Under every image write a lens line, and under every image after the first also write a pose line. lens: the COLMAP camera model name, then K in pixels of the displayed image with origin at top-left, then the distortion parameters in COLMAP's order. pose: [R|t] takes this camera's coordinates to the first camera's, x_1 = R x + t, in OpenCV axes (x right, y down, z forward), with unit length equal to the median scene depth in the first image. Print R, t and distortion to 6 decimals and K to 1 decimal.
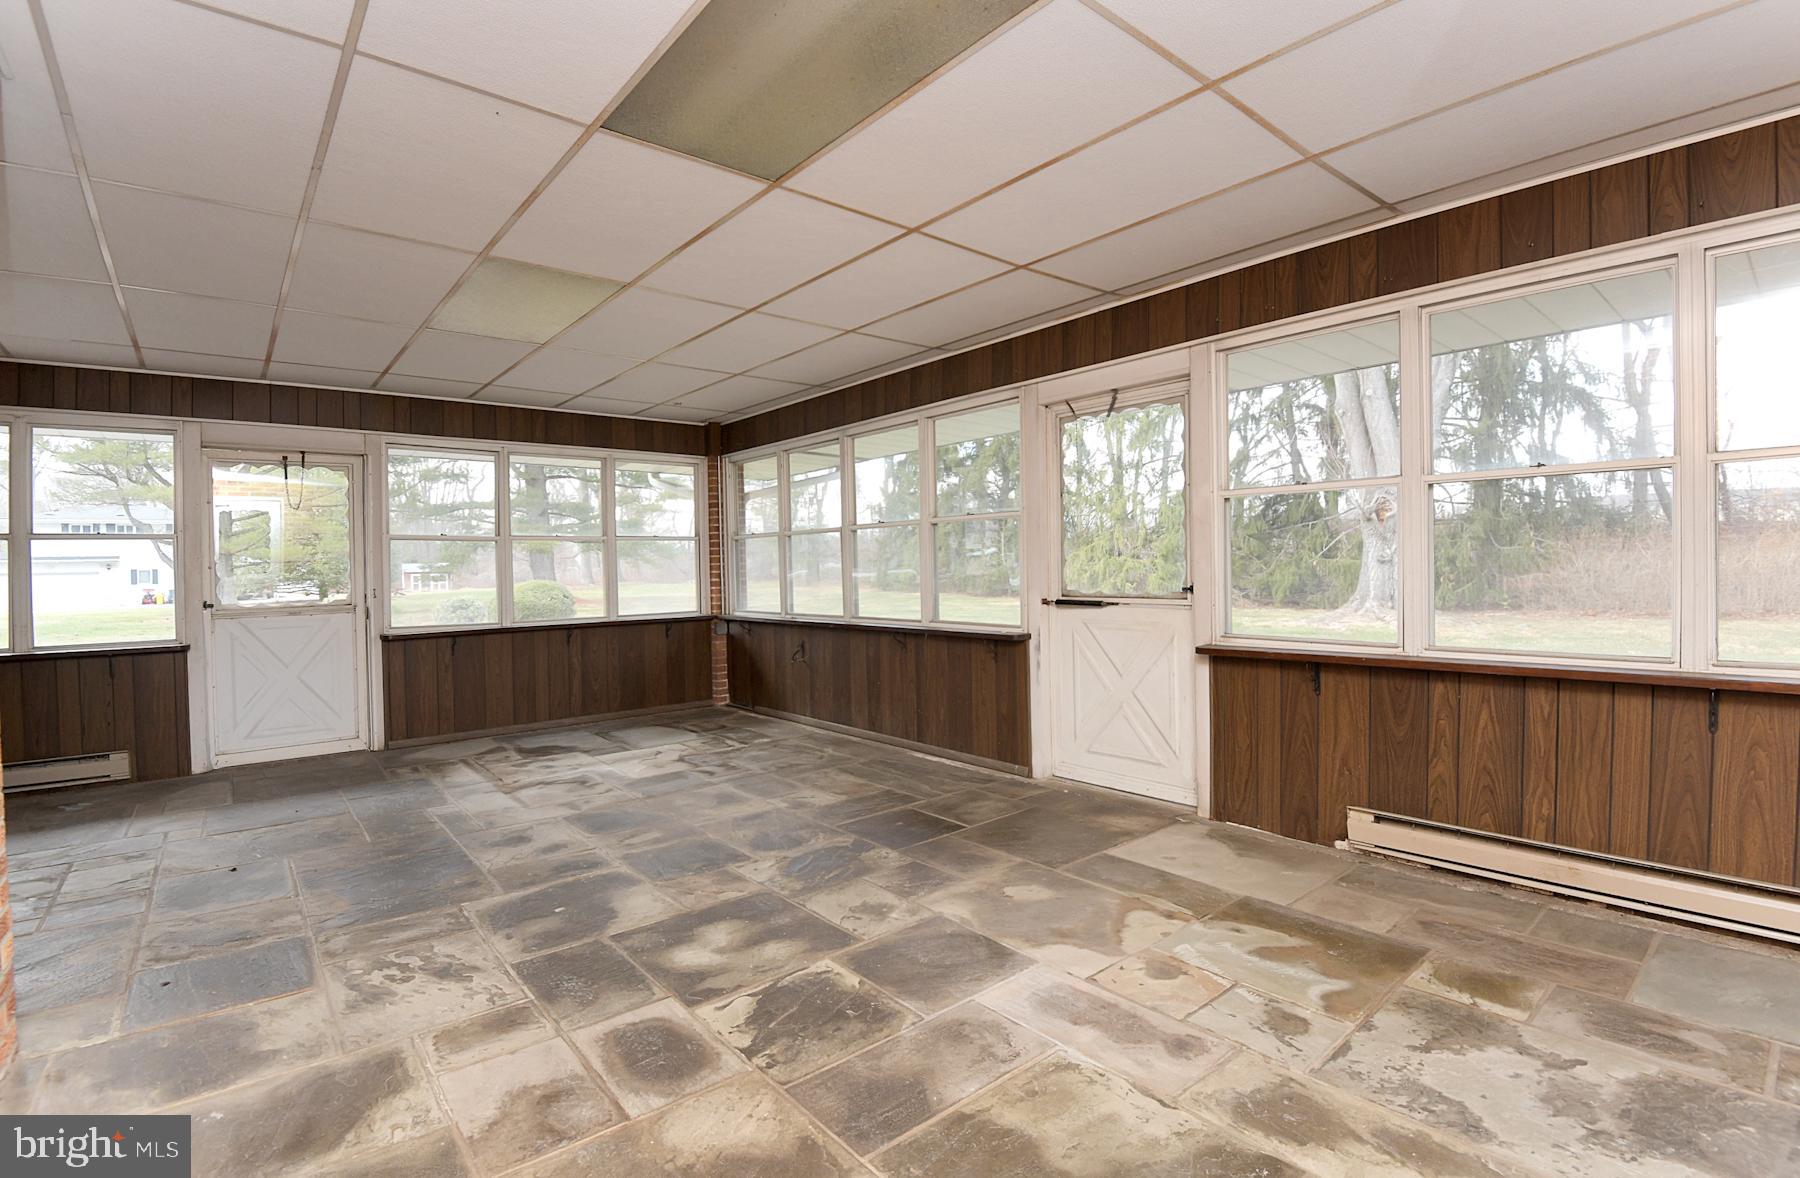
lens RADIAL K [[831.8, 0, 900.0], [0, 831.8, 589.0], [0, 0, 1]] dist [-0.000246, -0.032900]
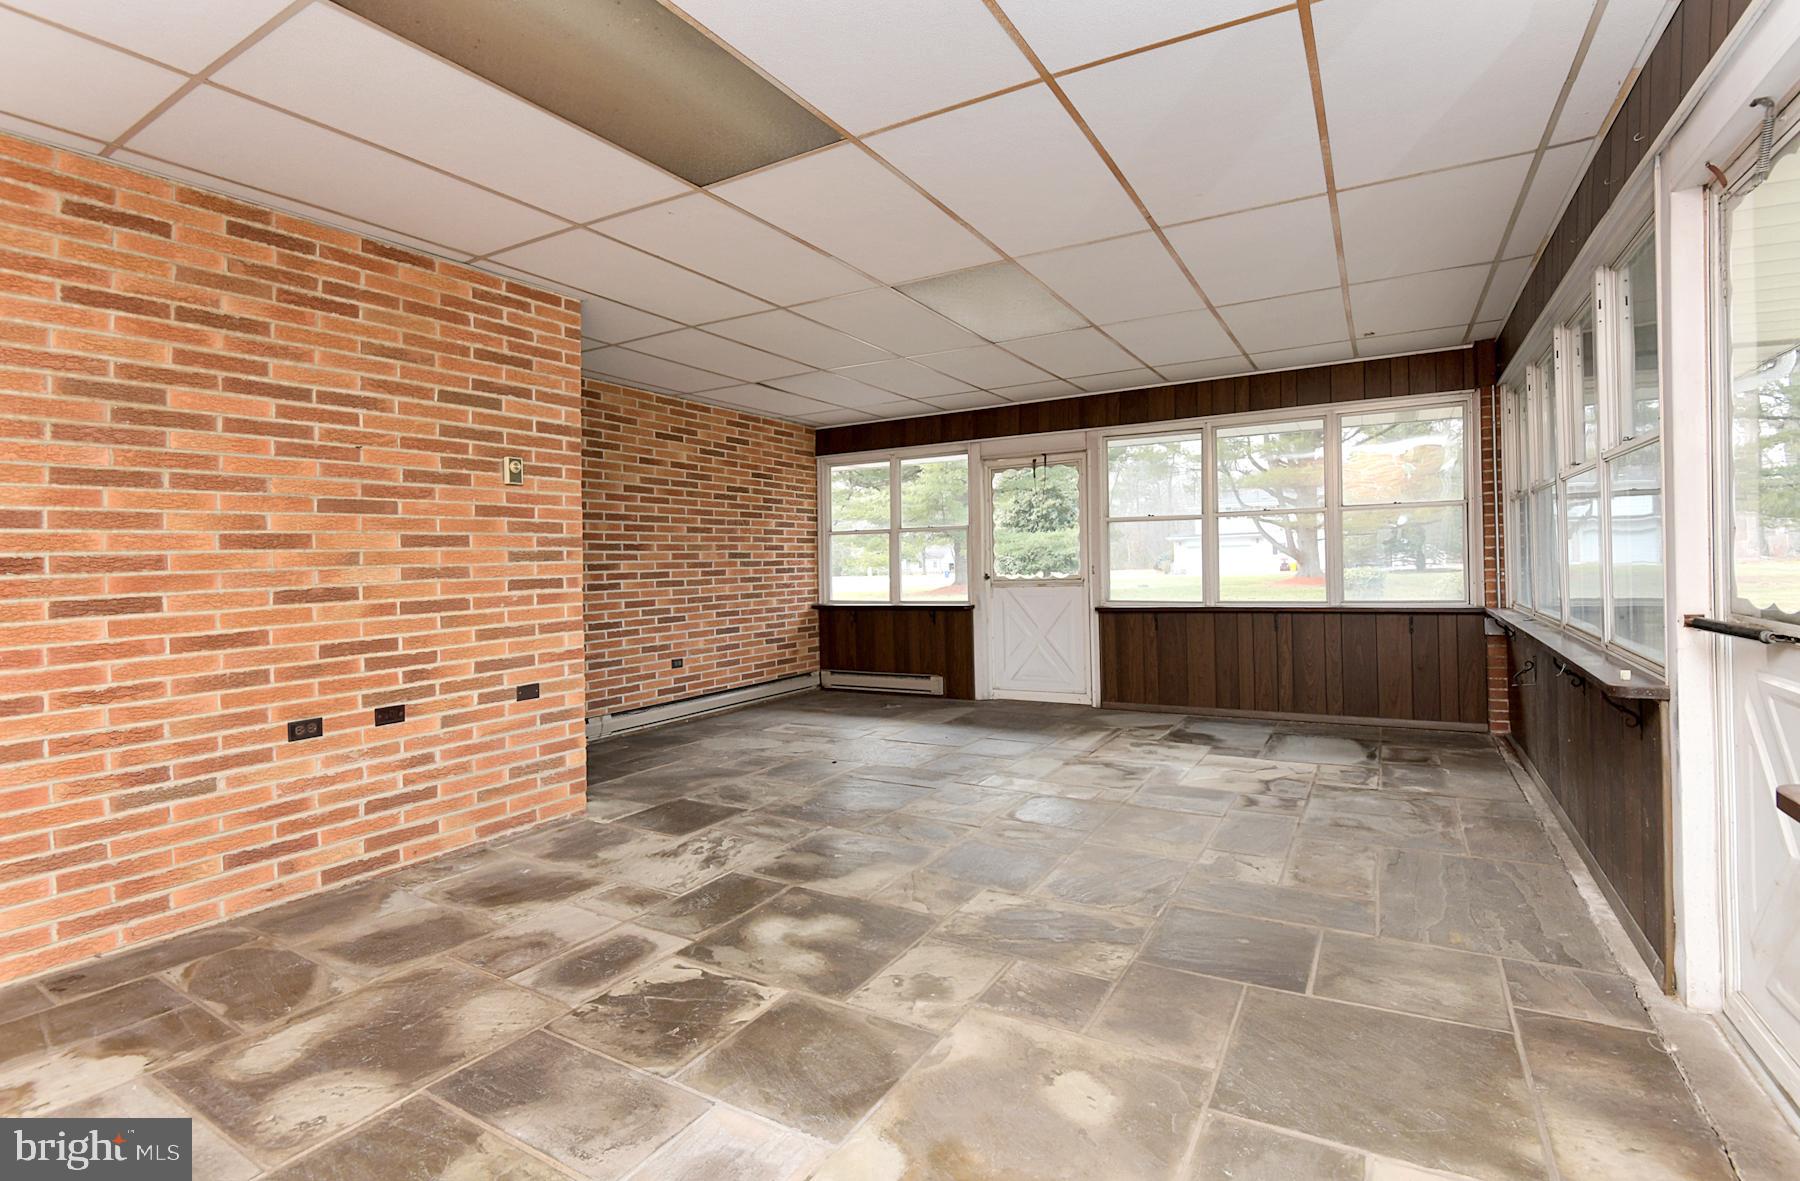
lens RADIAL K [[835.7, 0, 909.6], [0, 835.7, 574.6], [0, 0, 1]] dist [0.013205, -0.036546]
pose [[0.338918, 0.025458, -0.940471, 0.695220], [-0.004889, 0.999668, 0.025298, -0.031495], [0.940803, -0.003976, 0.338930, 0.697721]]
